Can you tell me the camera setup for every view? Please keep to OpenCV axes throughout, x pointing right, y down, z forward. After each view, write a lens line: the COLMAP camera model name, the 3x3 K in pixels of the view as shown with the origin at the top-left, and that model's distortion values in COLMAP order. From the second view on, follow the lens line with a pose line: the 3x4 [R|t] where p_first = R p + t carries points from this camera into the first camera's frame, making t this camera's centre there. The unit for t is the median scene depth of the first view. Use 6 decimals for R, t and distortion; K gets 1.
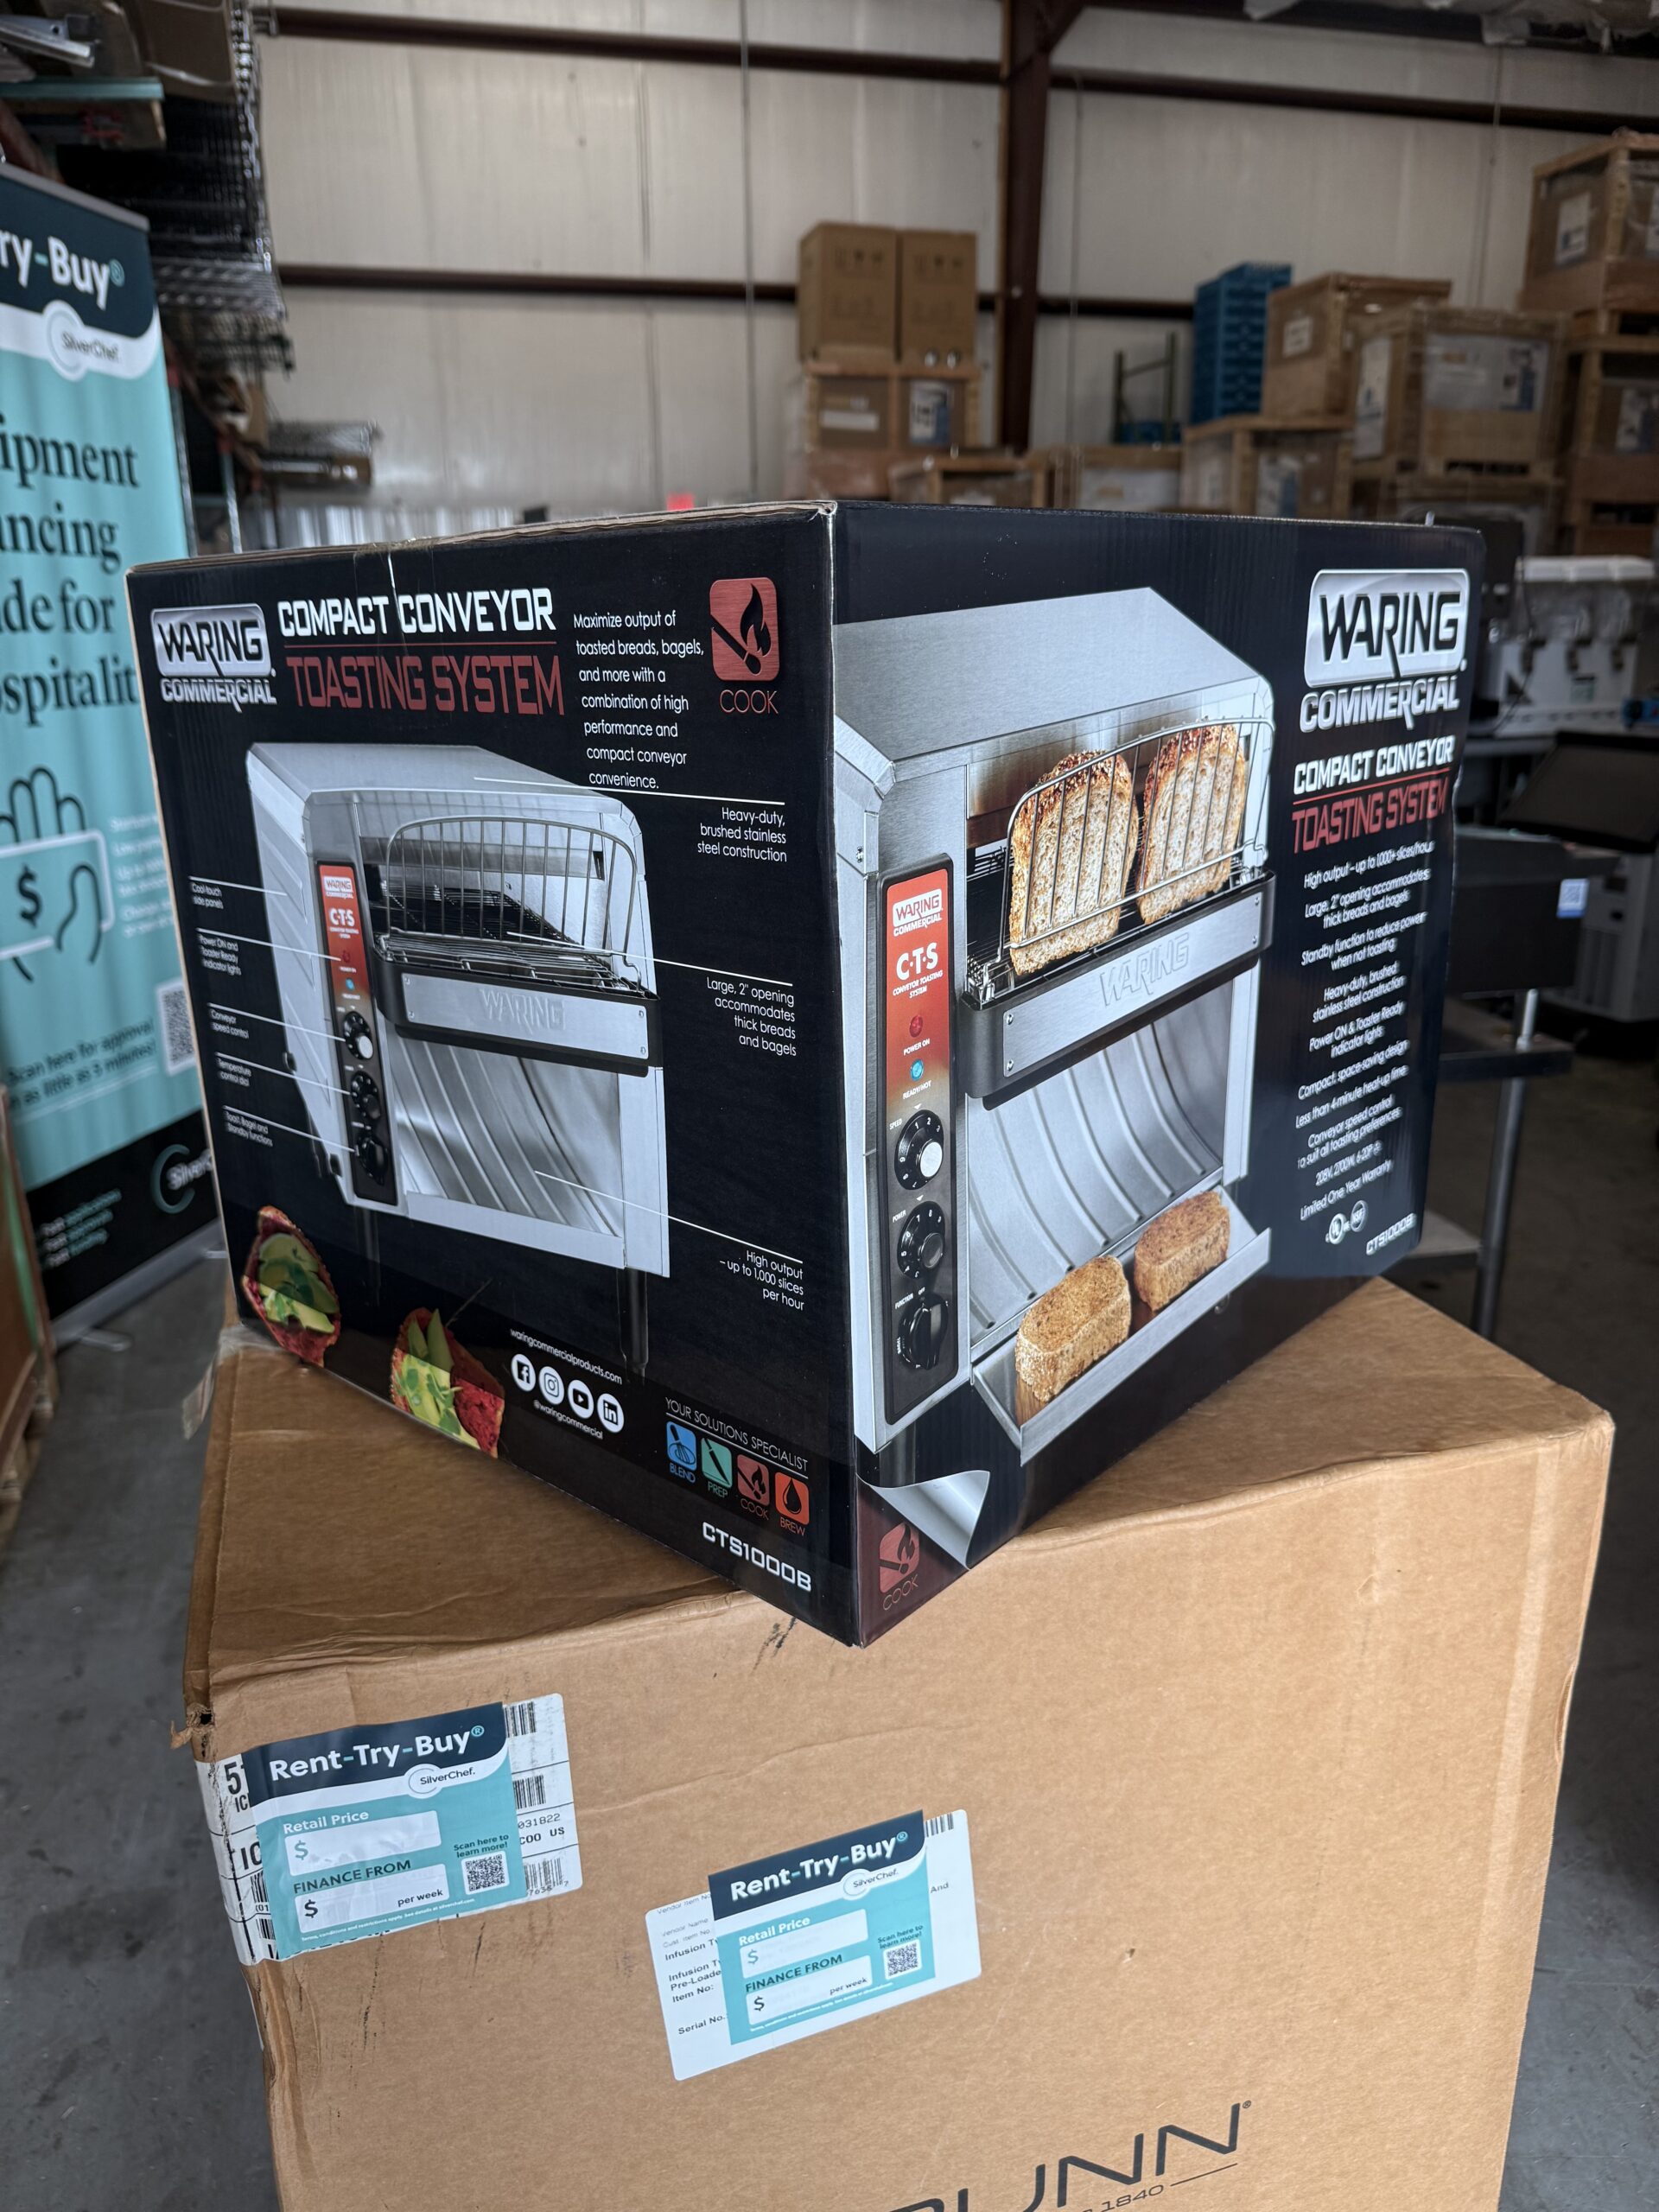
lens RADIAL K [[1592.1, 0, 834.6], [0, 1592.1, 1146.8], [0, 0, 1]] dist [0.000648, -0.003205]
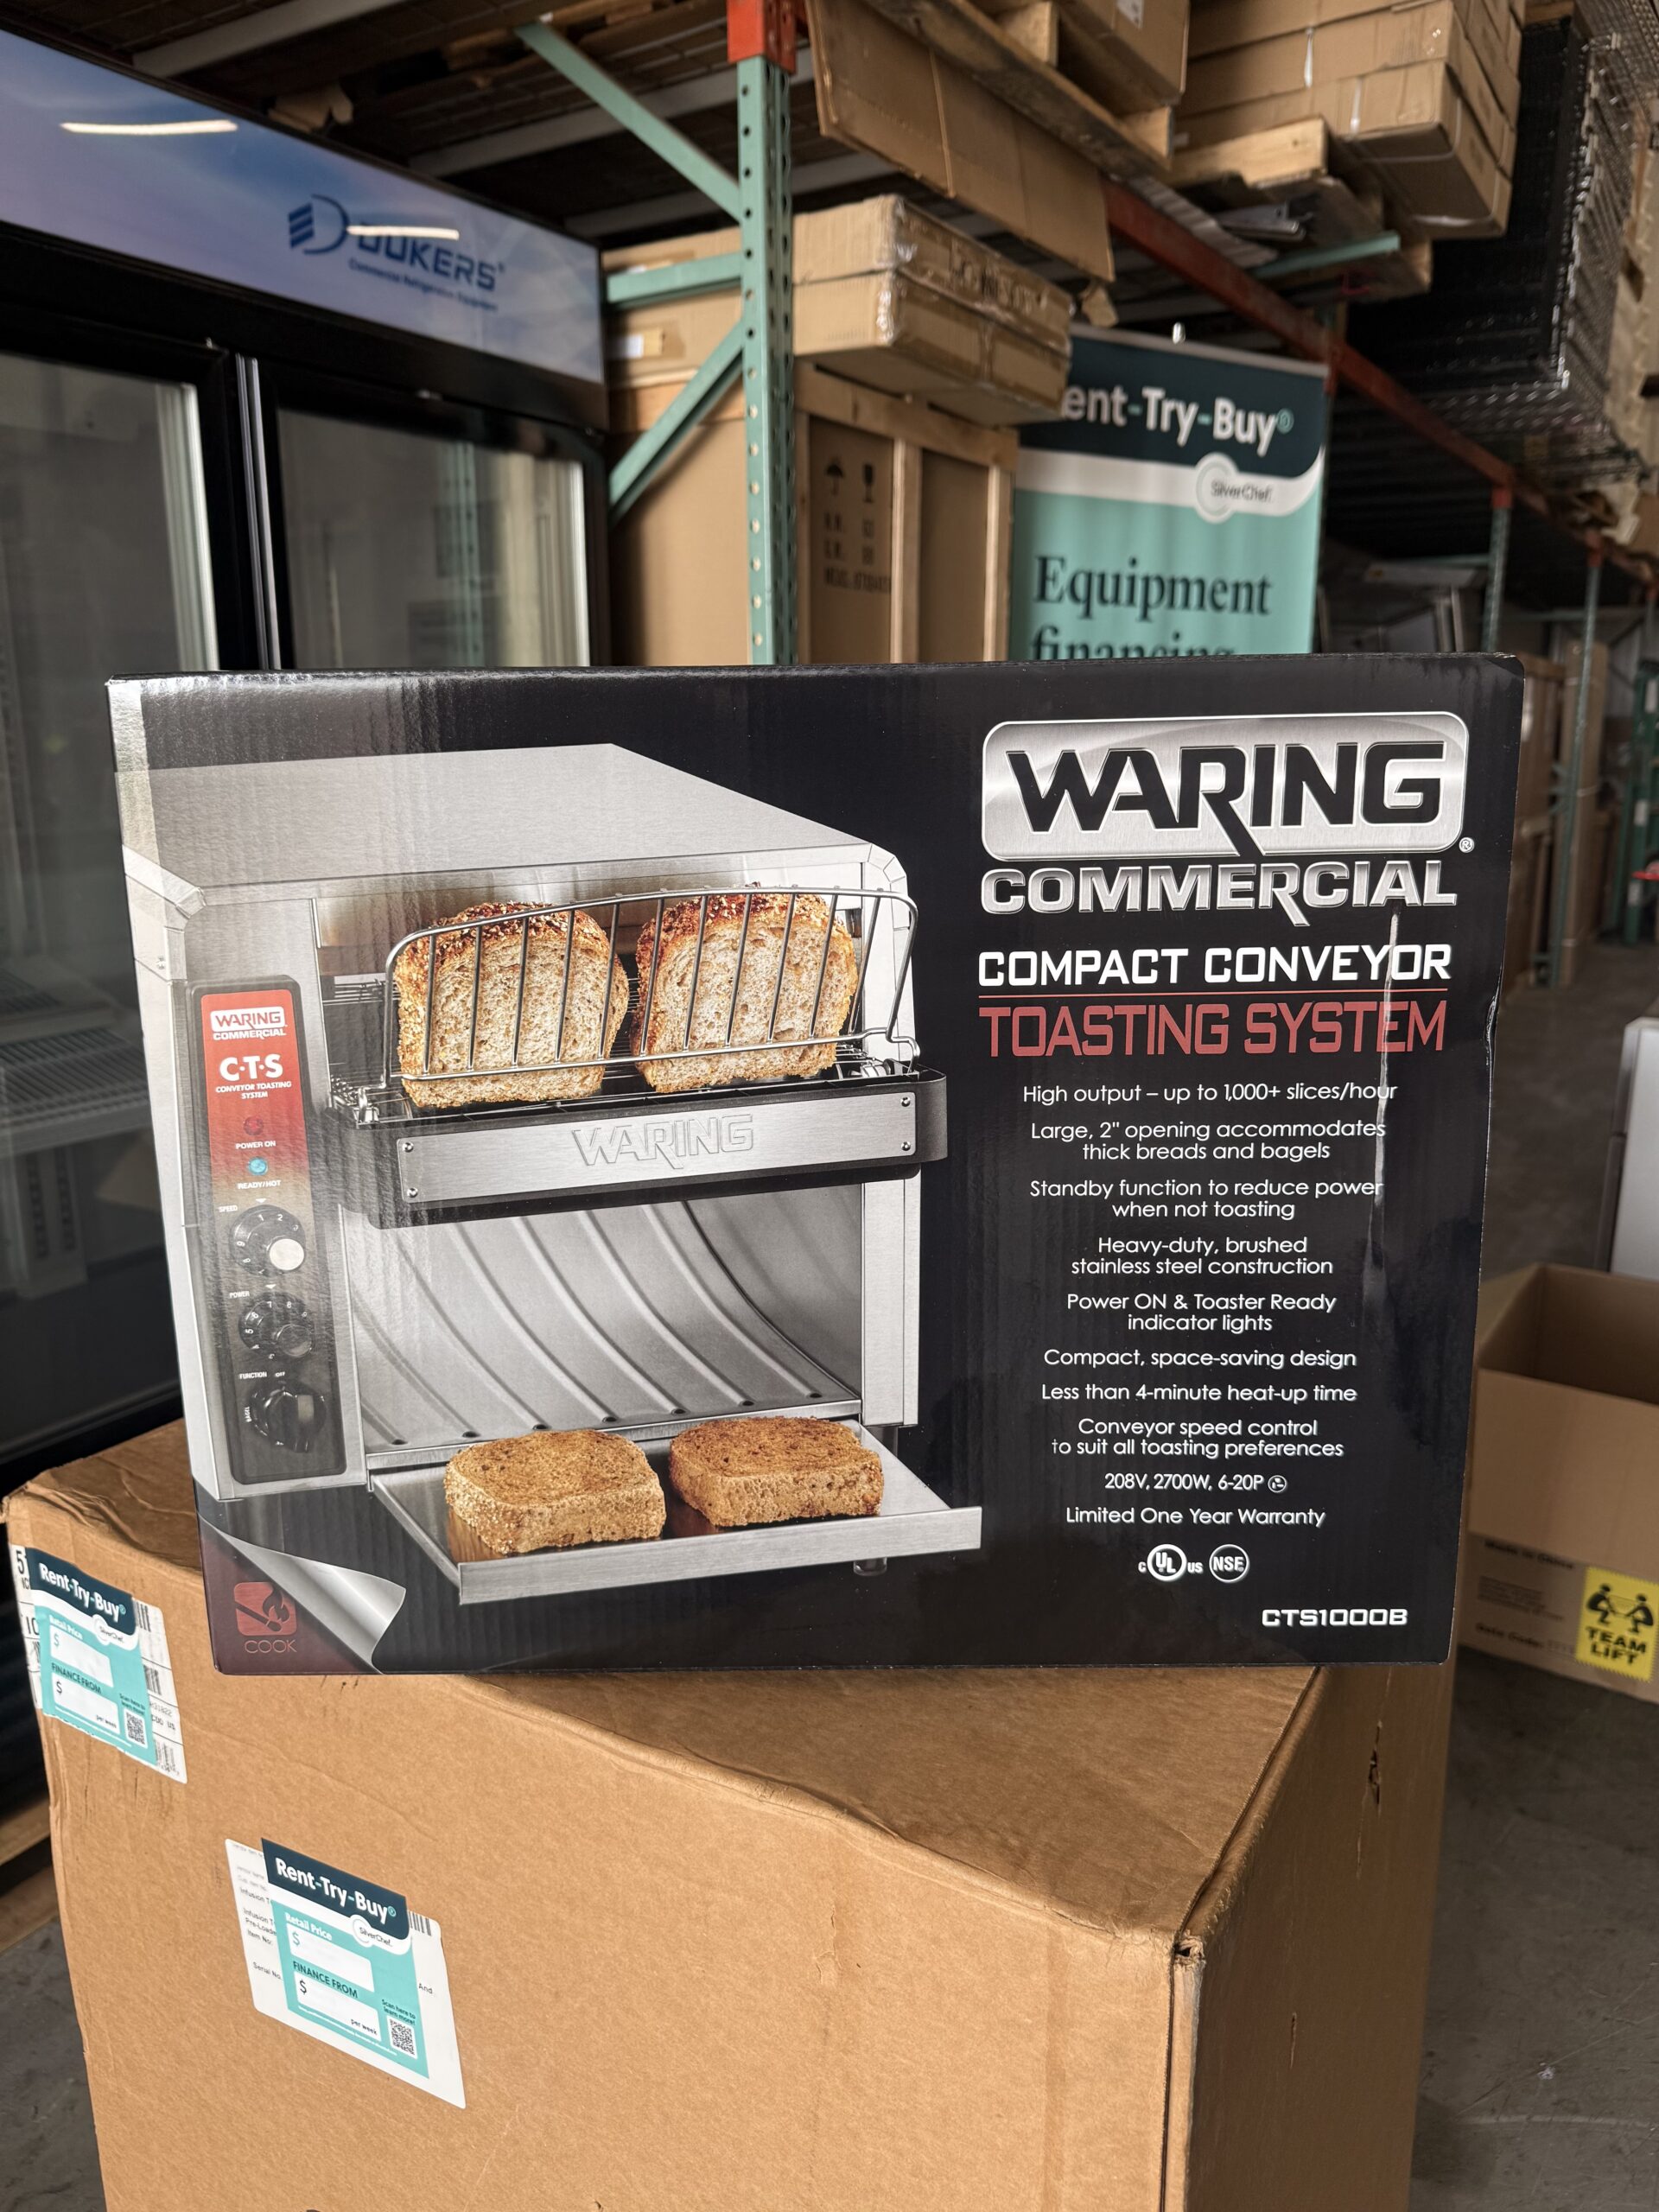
lens RADIAL K [[1573.0, 0, 829.5], [0, 1573.0, 1106.0], [0, 0, 1]] dist [0.114167, -0.144126]
pose [[0.671865, 0.183587, -0.717561, 0.854348], [-0.245502, 0.969227, 0.018108, -0.159783], [0.698803, 0.163997, 0.696261, 0.394094]]
